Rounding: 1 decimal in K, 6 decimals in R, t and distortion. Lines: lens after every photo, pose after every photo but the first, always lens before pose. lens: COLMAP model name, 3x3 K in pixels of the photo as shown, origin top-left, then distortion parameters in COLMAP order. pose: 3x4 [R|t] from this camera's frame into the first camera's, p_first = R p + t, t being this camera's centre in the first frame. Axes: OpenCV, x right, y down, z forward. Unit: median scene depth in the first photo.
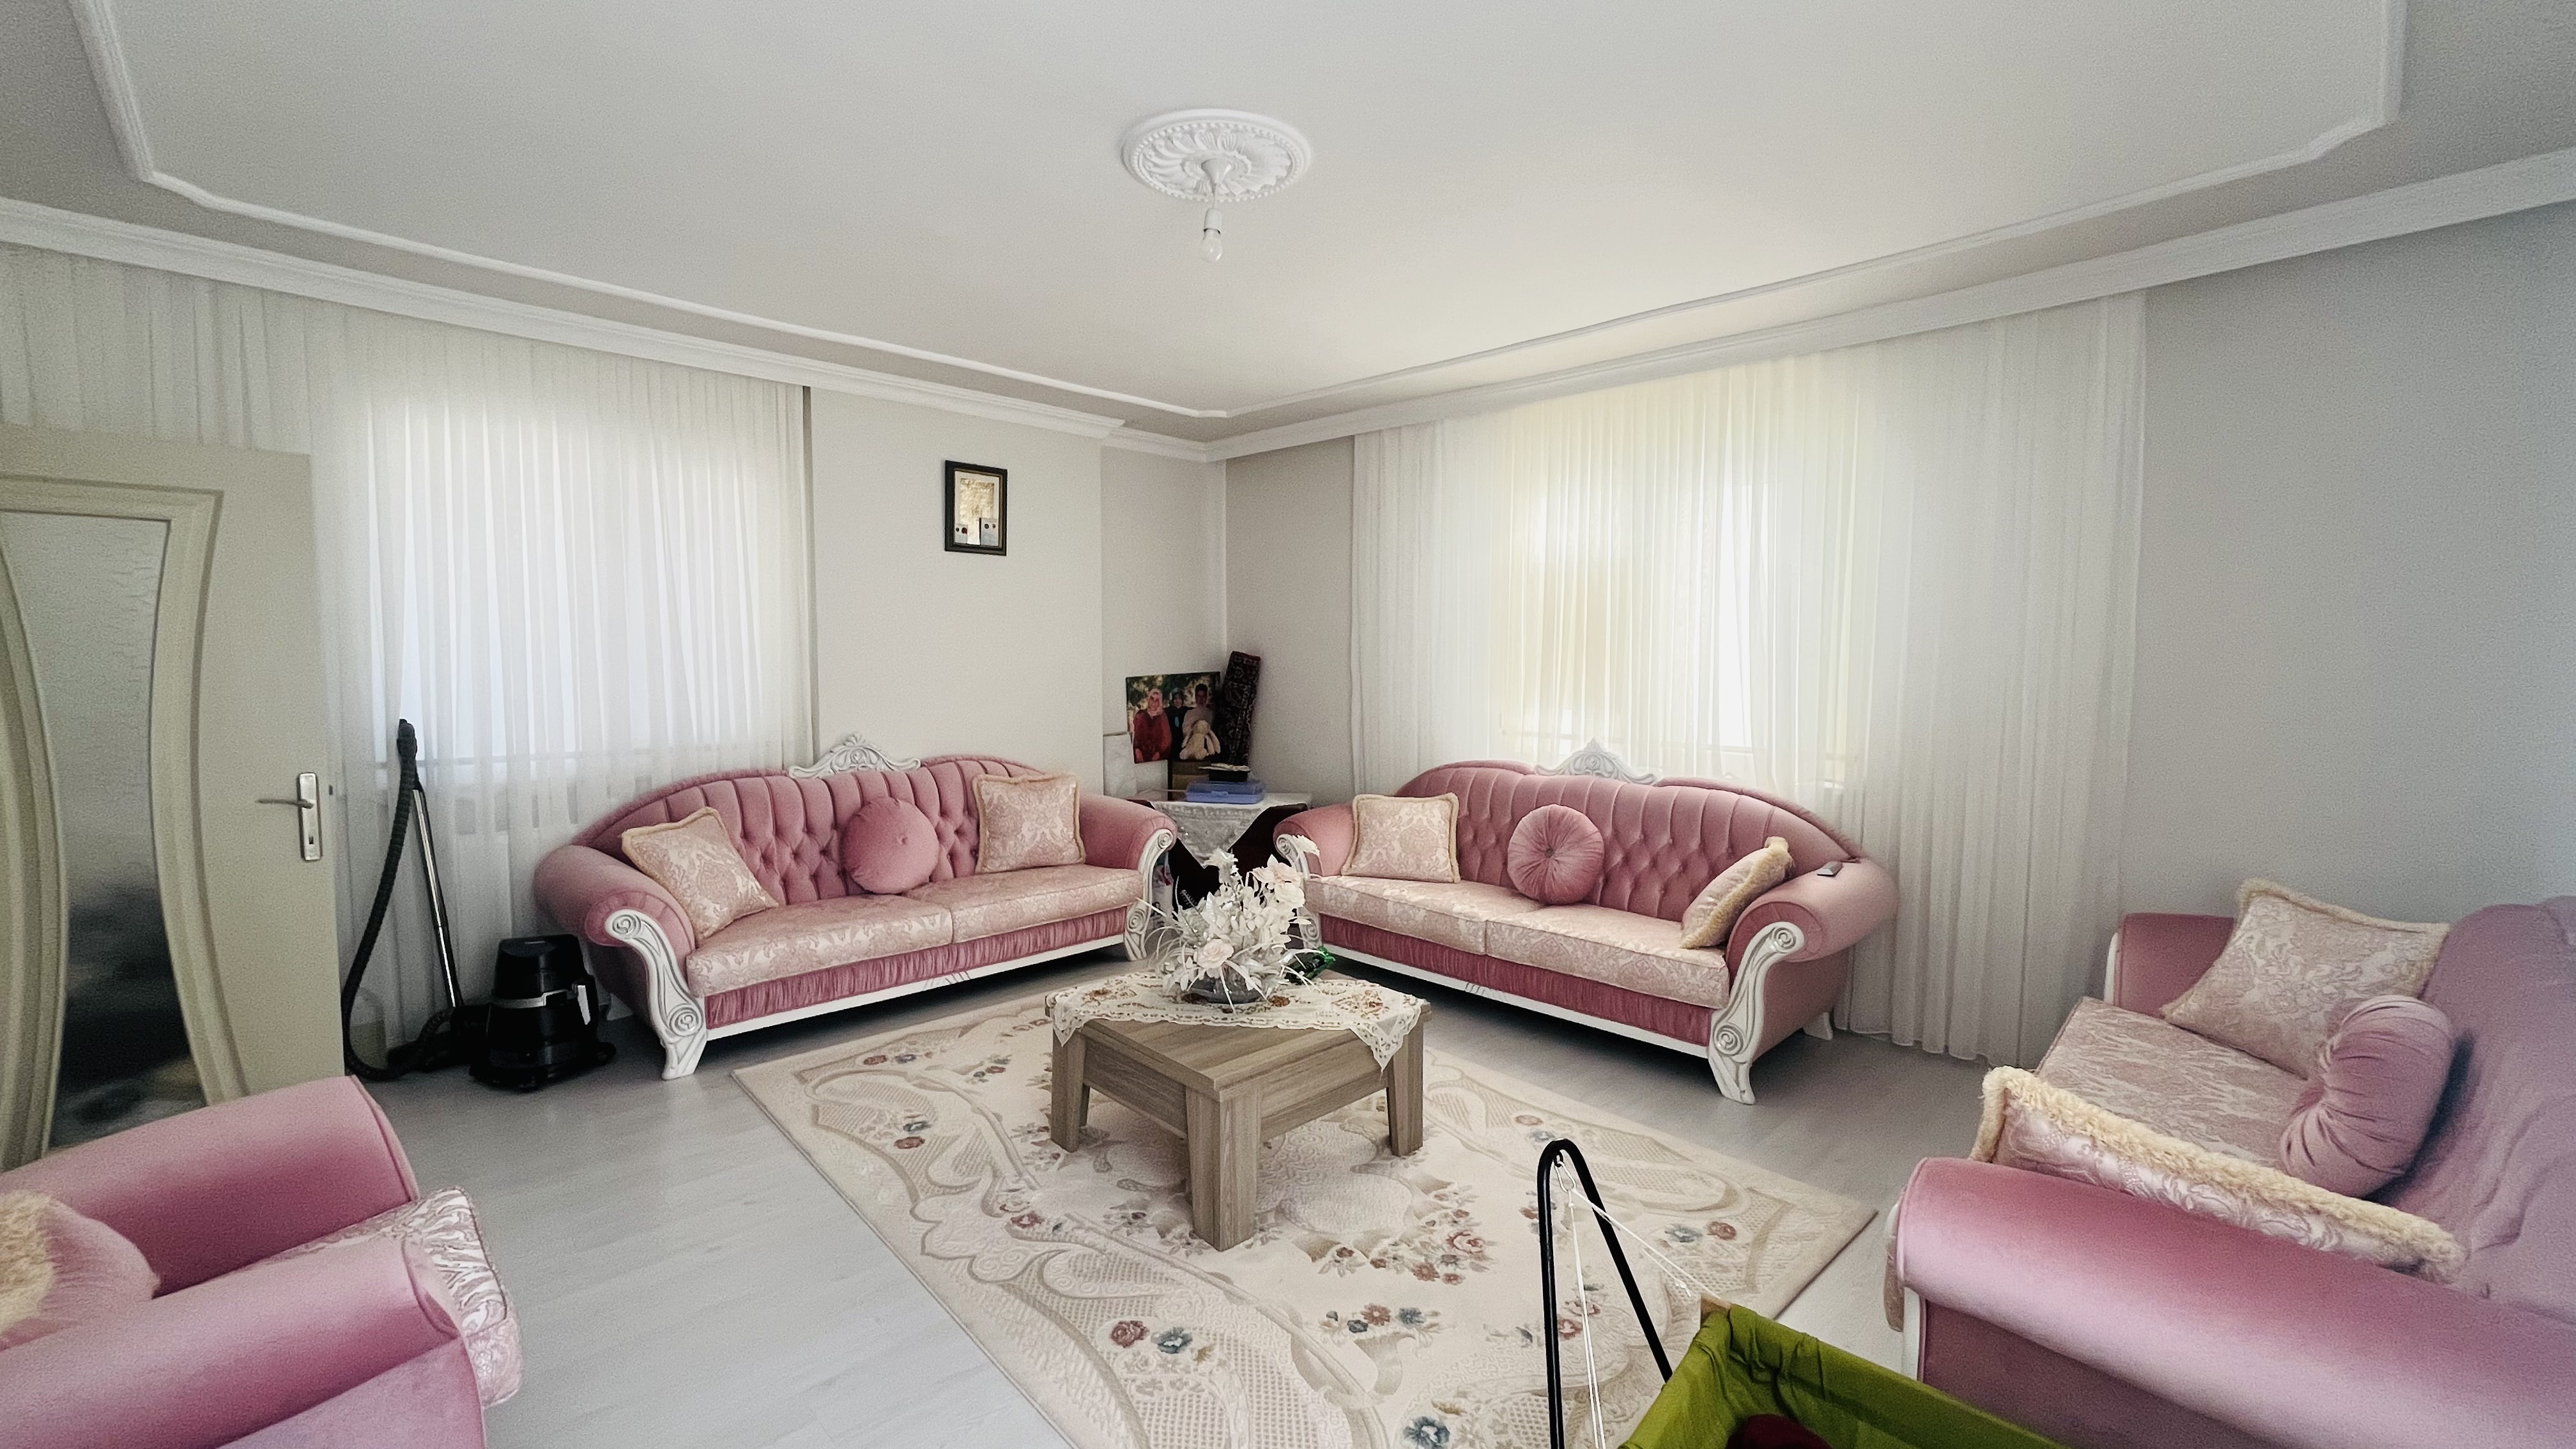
lens RADIAL K [[1042.5, 0, 1283.2], [0, 1042.5, 719.9], [0, 0, 1]] dist [-0.001179, 0.000551]
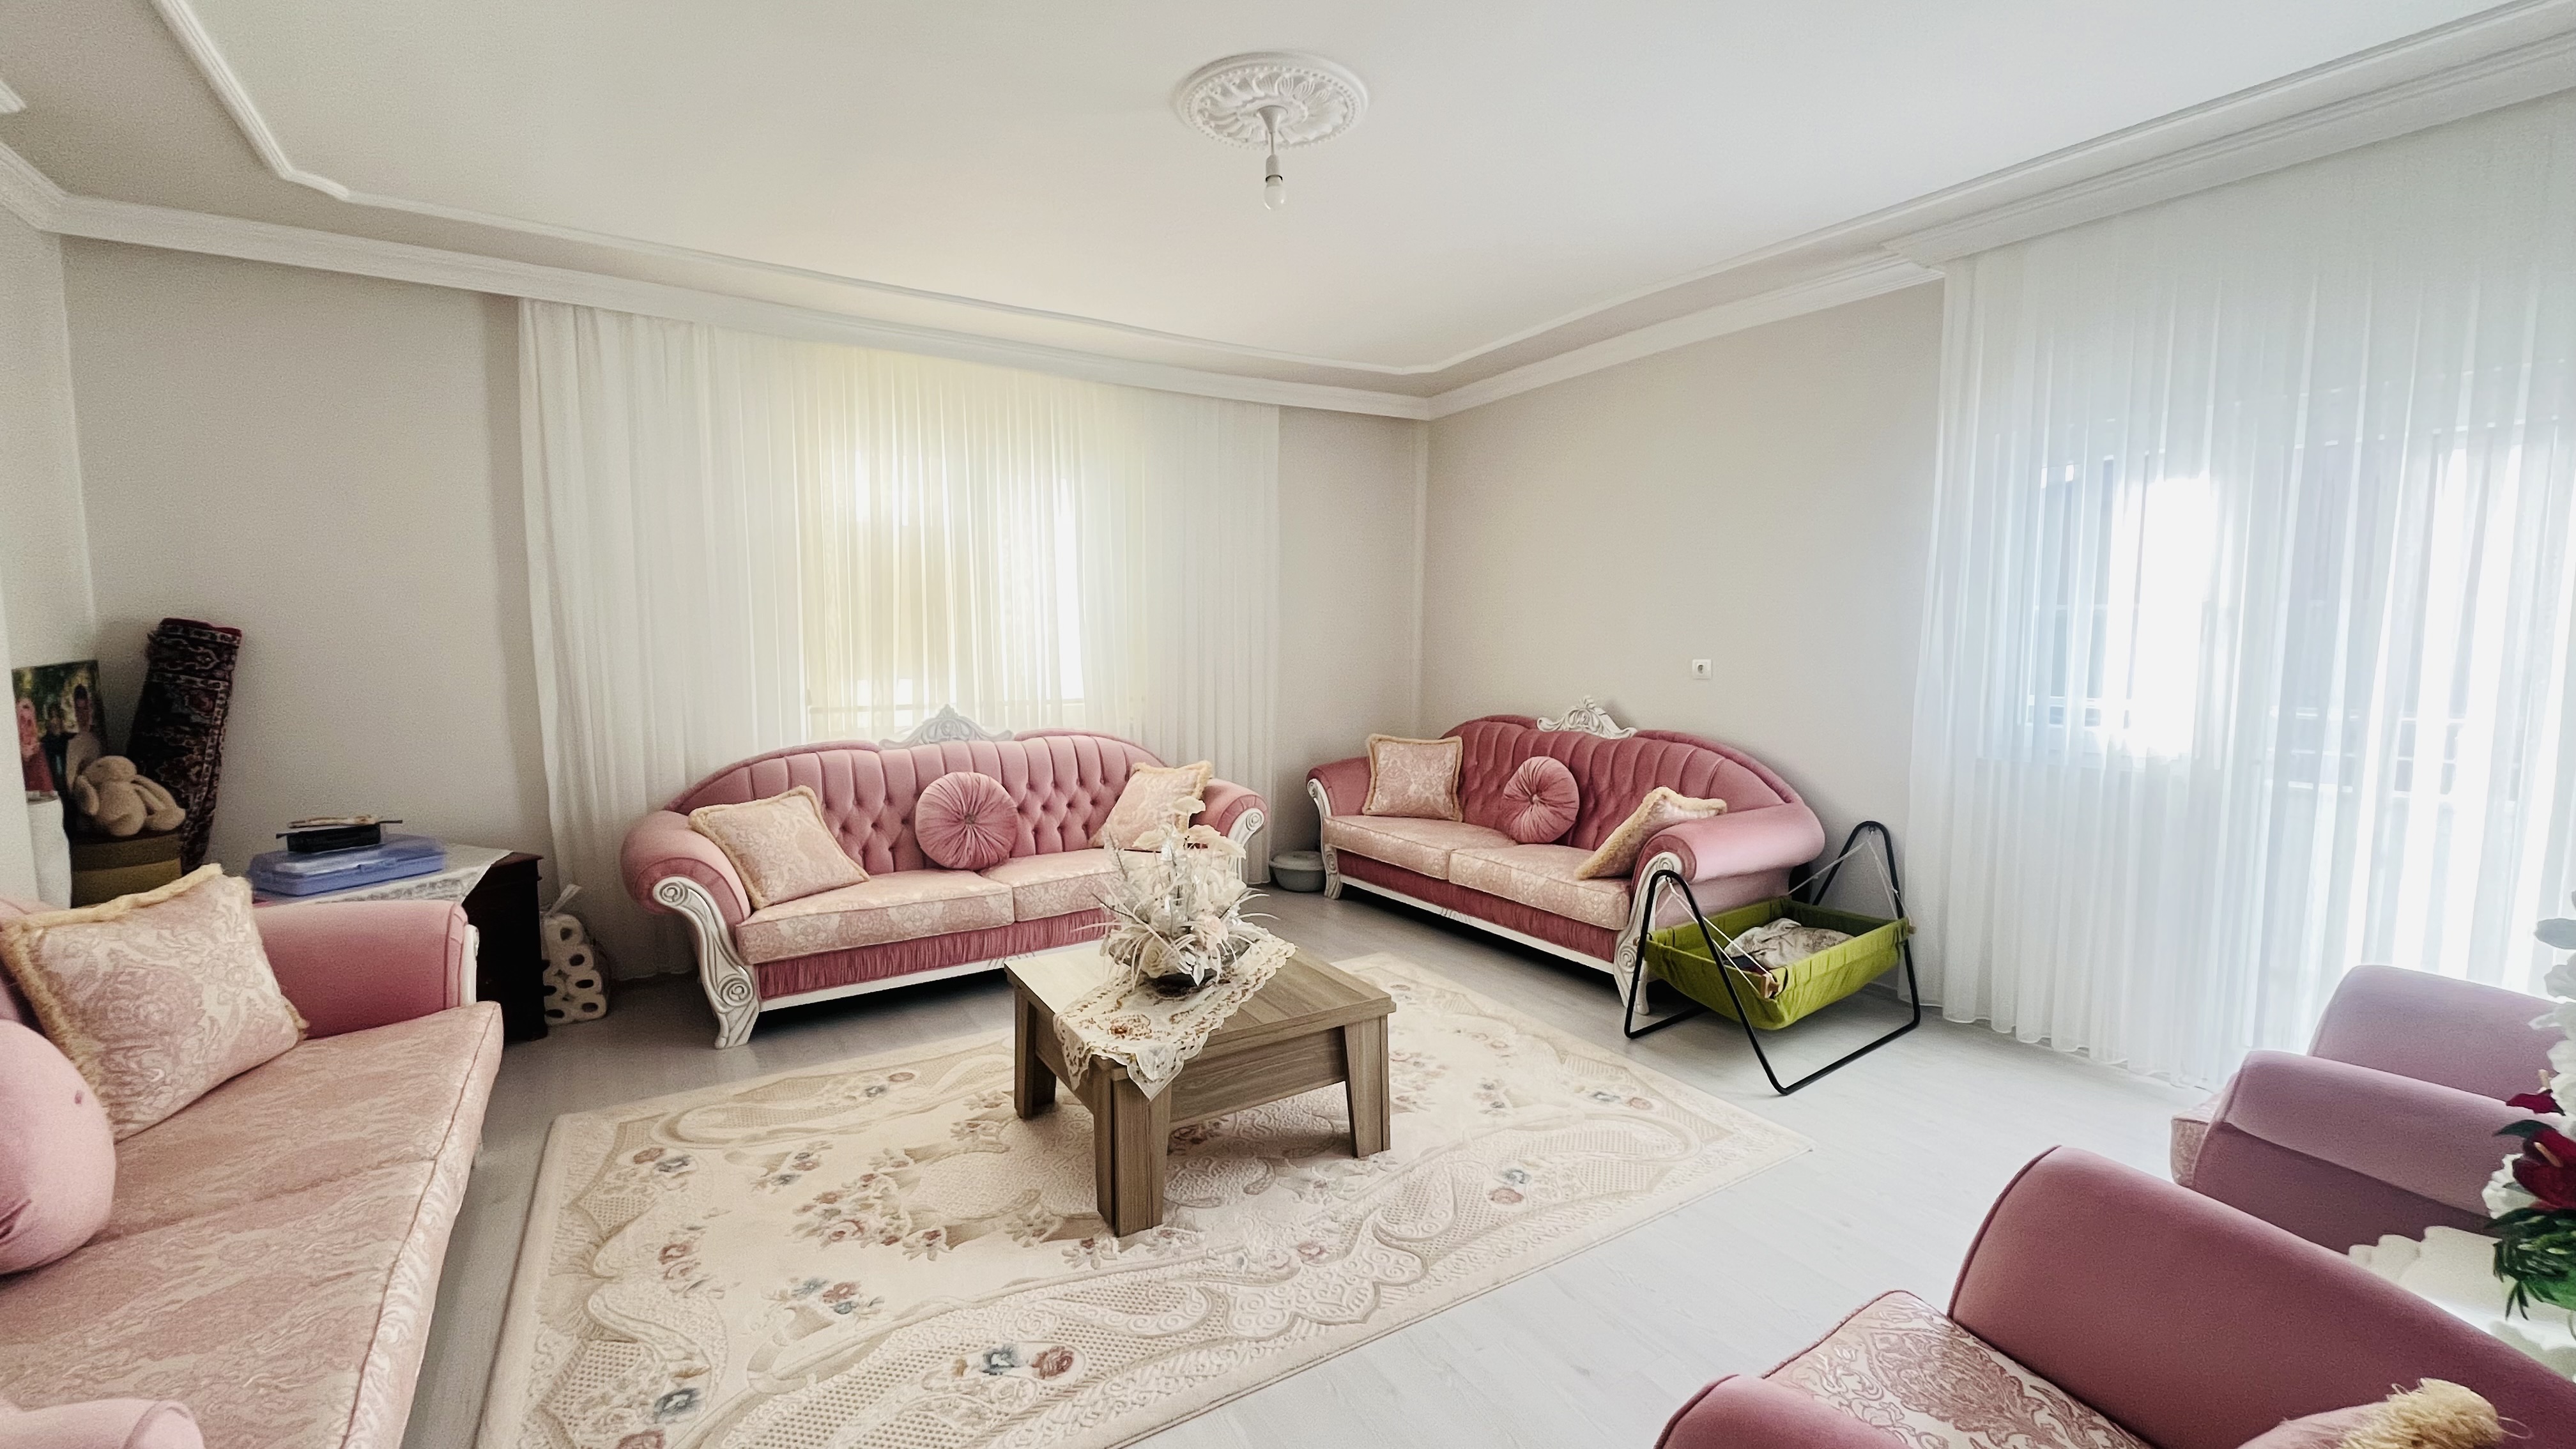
lens RADIAL K [[1042.5, 0, 1283.2], [0, 1042.5, 719.9], [0, 0, 1]] dist [-0.001179, 0.000551]
pose [[0.198655, -0.087017, 0.976199, -0.617861], [0.070155, 0.994758, 0.074395, -0.019587], [-0.977555, 0.053706, 0.203718, 0.471248]]
